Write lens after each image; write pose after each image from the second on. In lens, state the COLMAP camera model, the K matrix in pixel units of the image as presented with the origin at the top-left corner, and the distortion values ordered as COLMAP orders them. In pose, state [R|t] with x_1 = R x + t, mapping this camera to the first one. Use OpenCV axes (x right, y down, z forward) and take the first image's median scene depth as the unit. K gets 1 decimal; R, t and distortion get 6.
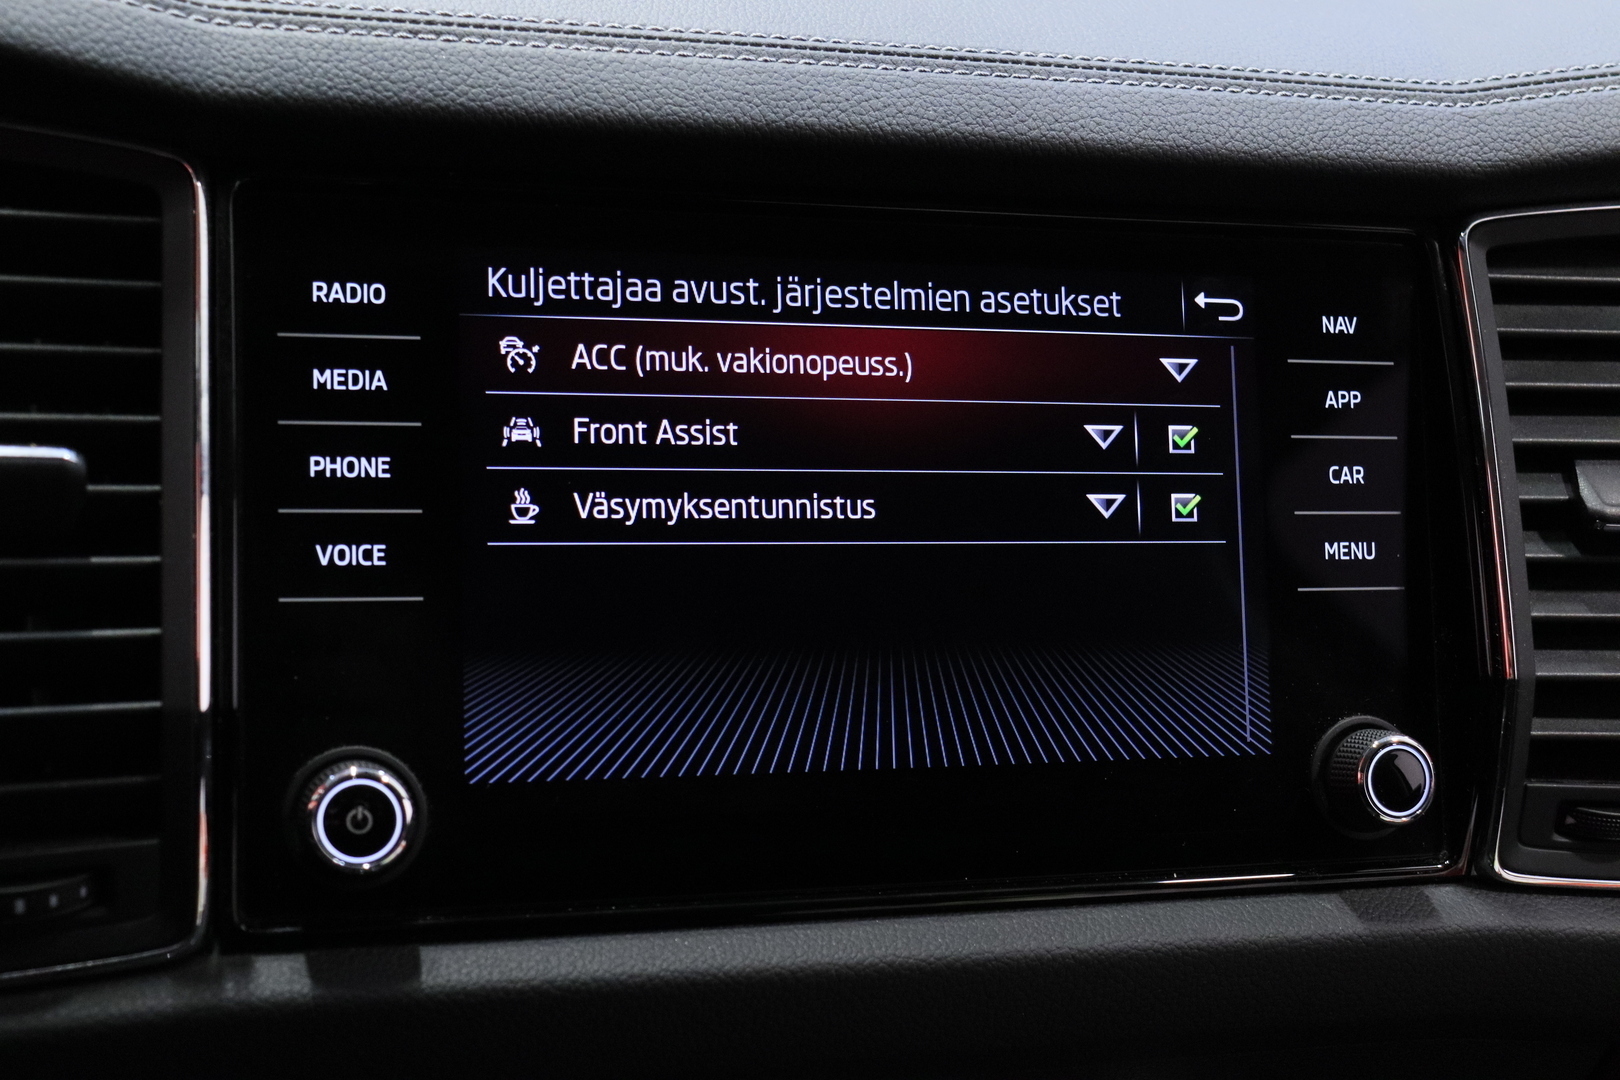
lens RADIAL K [[2020.4, 0, 810.0], [0, 2020.4, 540.0], [0, 0, 1]] dist [-0.061411, 0.238966]
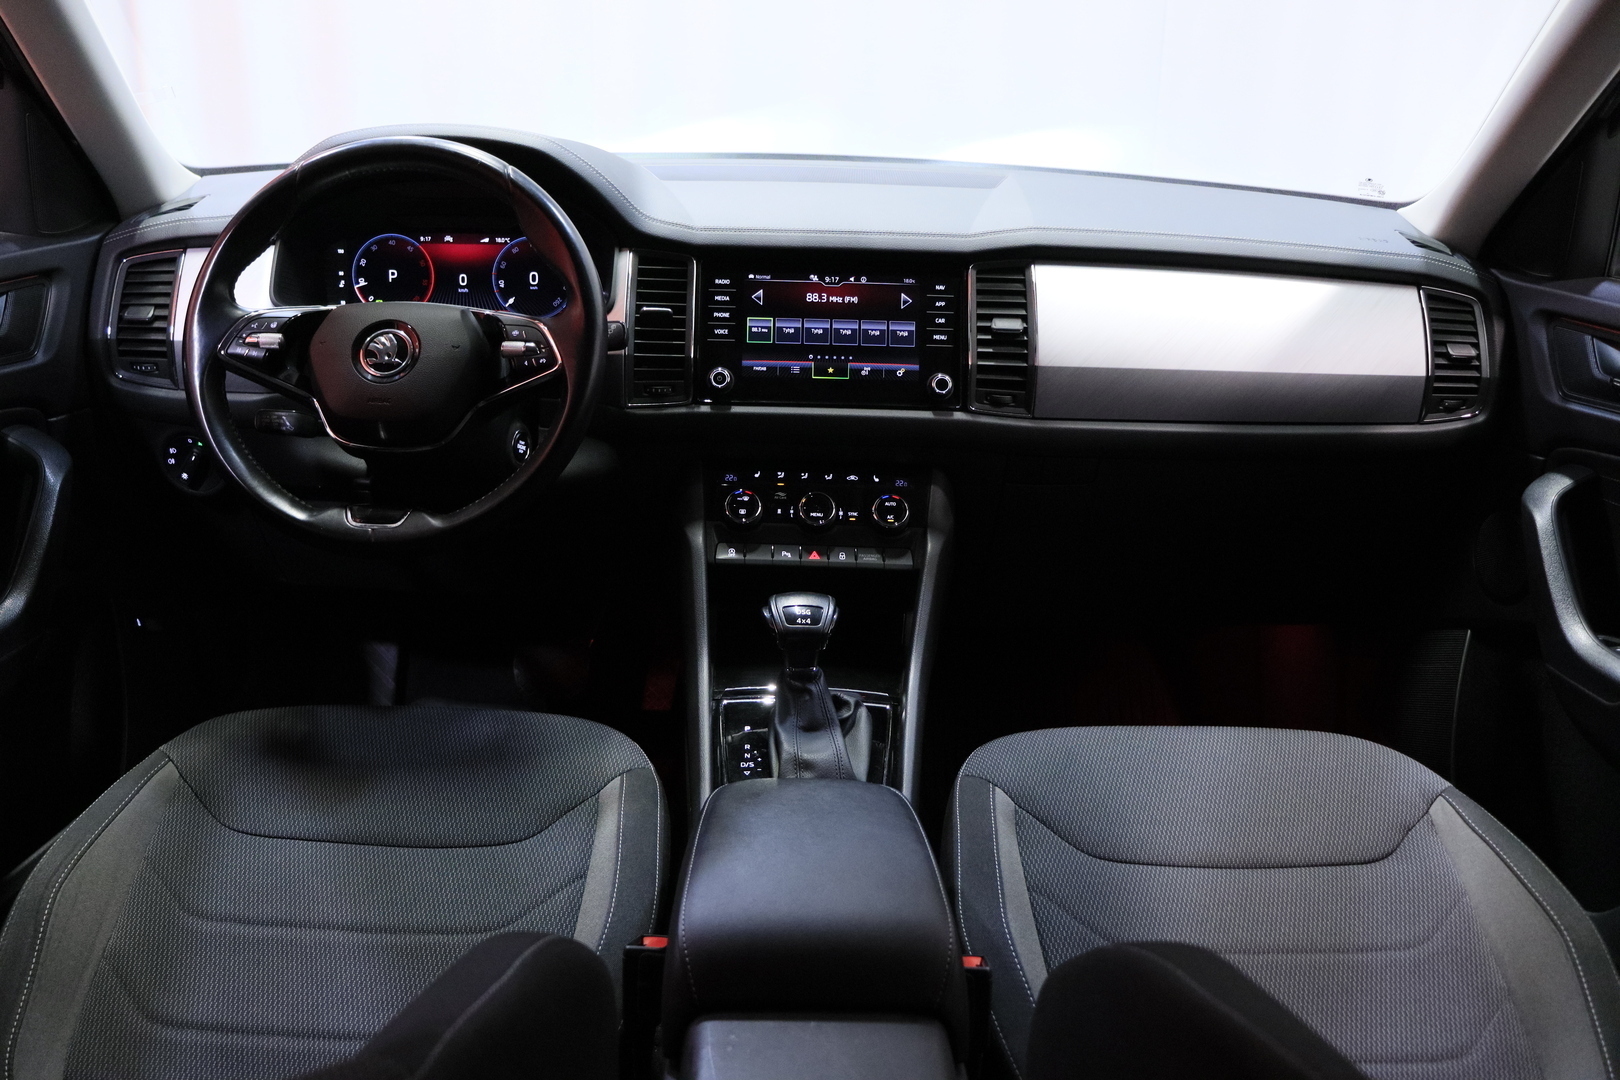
lens RADIAL K [[1318.1, 0, 810.0], [0, 1318.1, 540.0], [0, 0, 1]] dist [-0.193053, 0.166810]
pose [[0.967995, 0.028954, -0.249293, 0.820371], [-0.022018, 0.999290, 0.030567, 0.420337], [0.250001, -0.024100, 0.967946, -2.142723]]
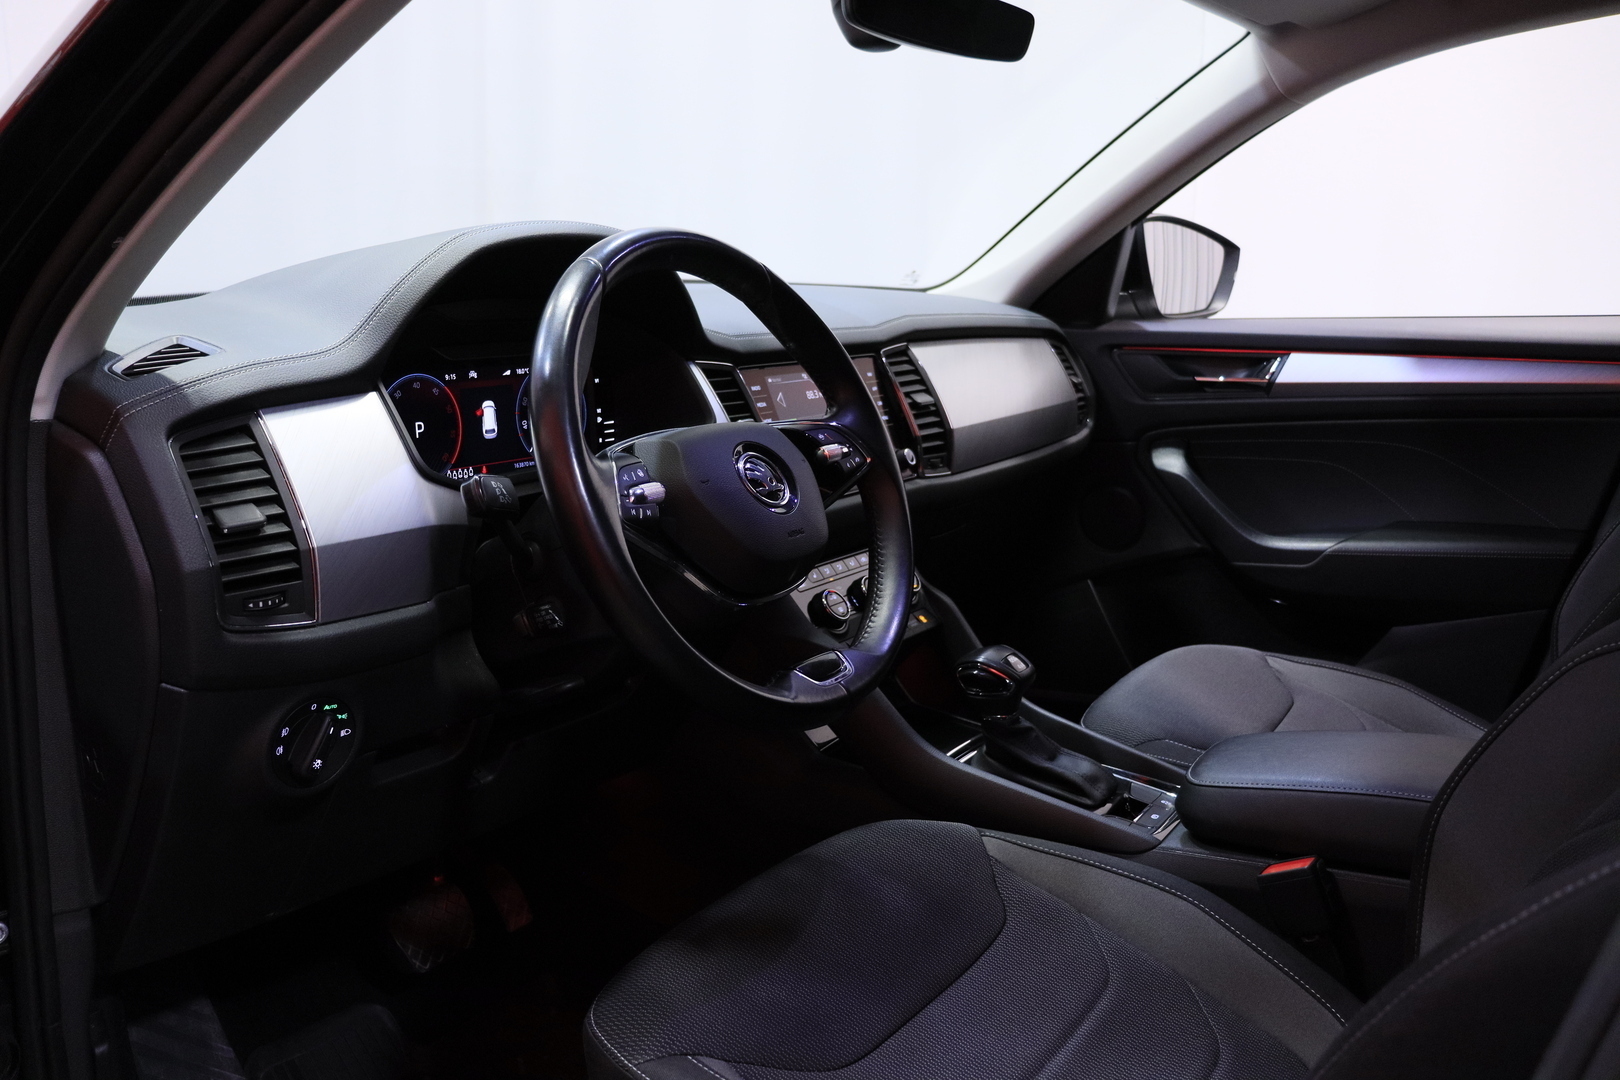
lens RADIAL K [[1318.1, 0, 810.0], [0, 1318.1, 540.0], [0, 0, 1]] dist [-0.193053, 0.166810]
pose [[0.748212, -0.212336, 0.628564, -2.209942], [0.253158, 0.967093, 0.025349, 0.188026], [-0.613262, 0.140159, 0.777345, -1.526359]]
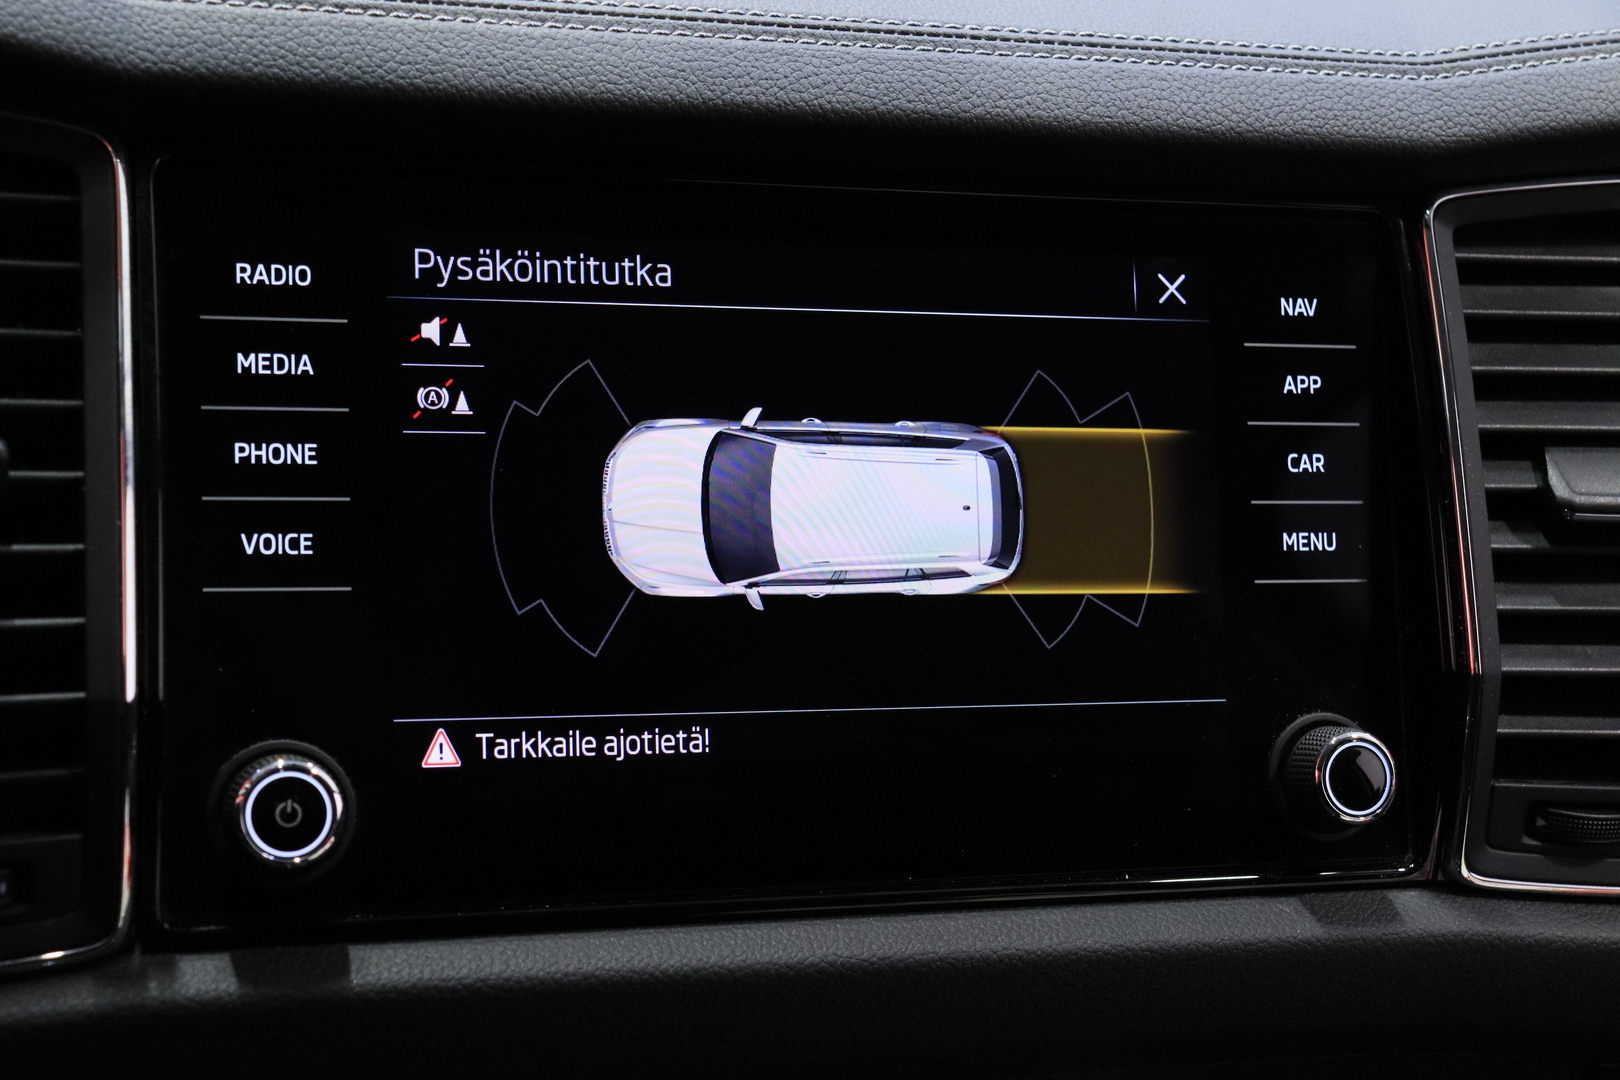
lens RADIAL K [[2432.9, 0, 810.0], [0, 2432.9, 540.0], [0, 0, 1]] dist [0.001554, 0.402529]
pose [[0.999673, -0.001580, 0.025533, -0.000300], [0.001753, 0.999976, -0.006721, 0.013478], [-0.025521, 0.006764, 0.999651, -0.177345]]
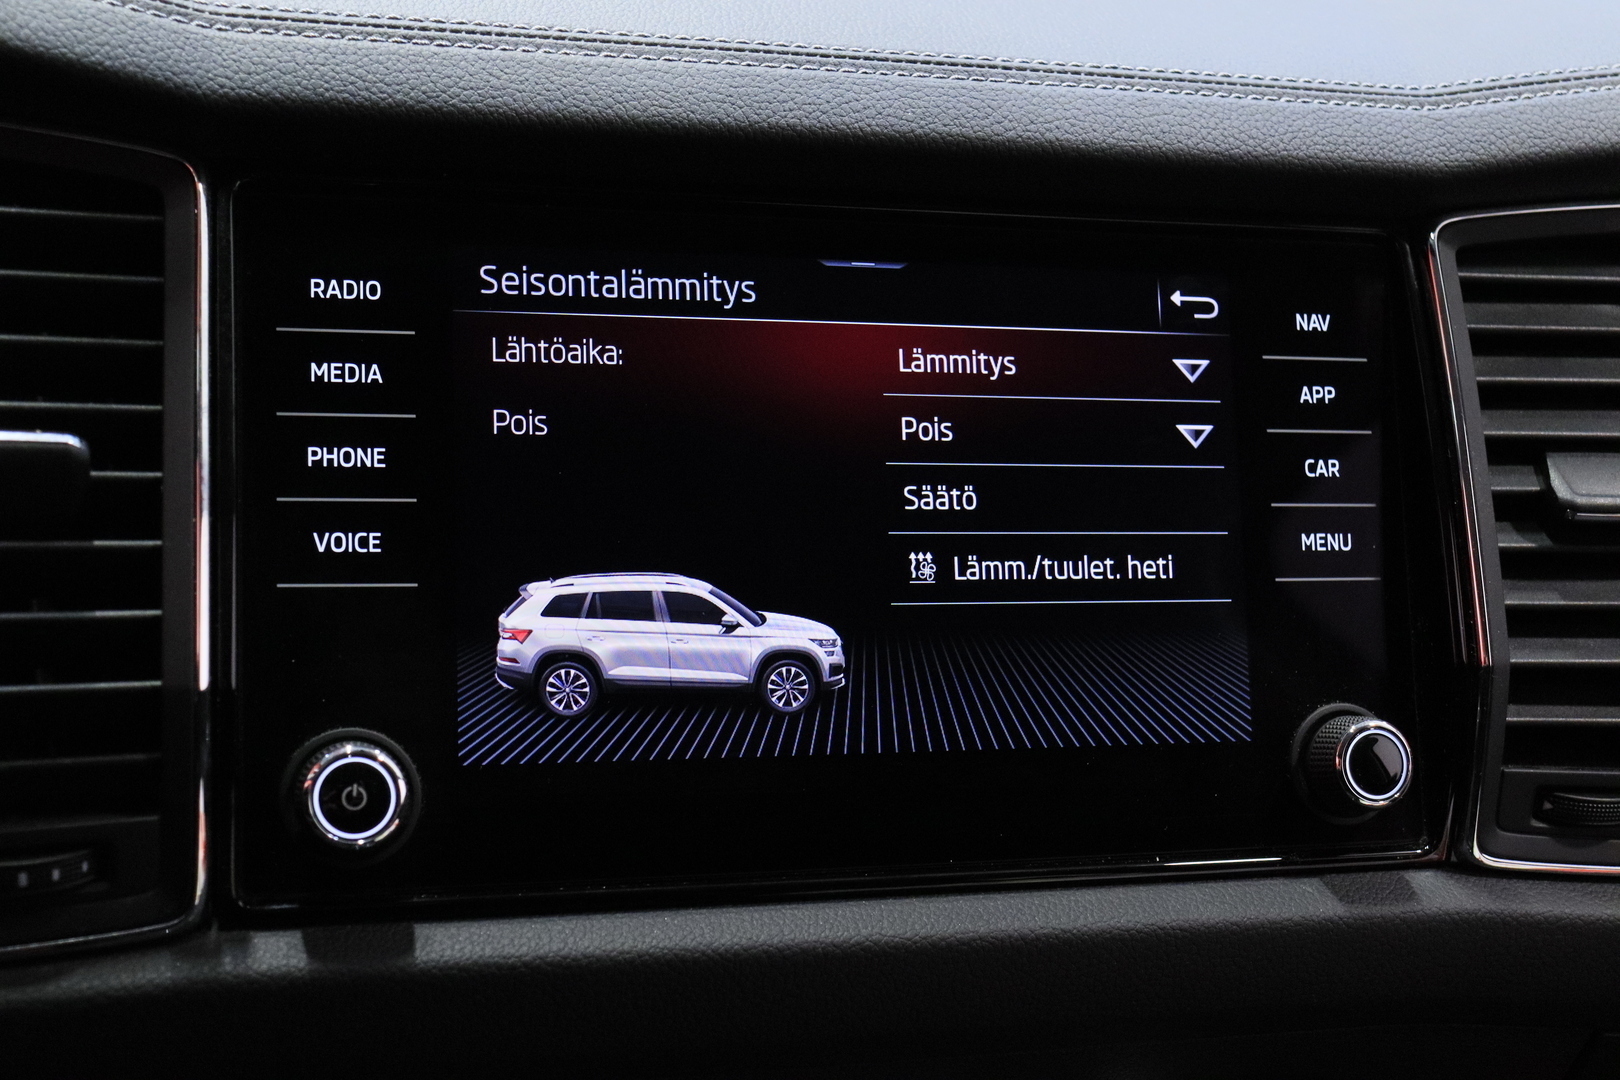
lens RADIAL K [[2020.4, 0, 810.0], [0, 2020.4, 540.0], [0, 0, 1]] dist [-0.061411, 0.238966]
pose [[0.999955, -0.007367, -0.006003, 0.014022], [0.007169, 0.999451, -0.032351, 0.039918], [0.006238, 0.032307, 0.999459, -0.025089]]
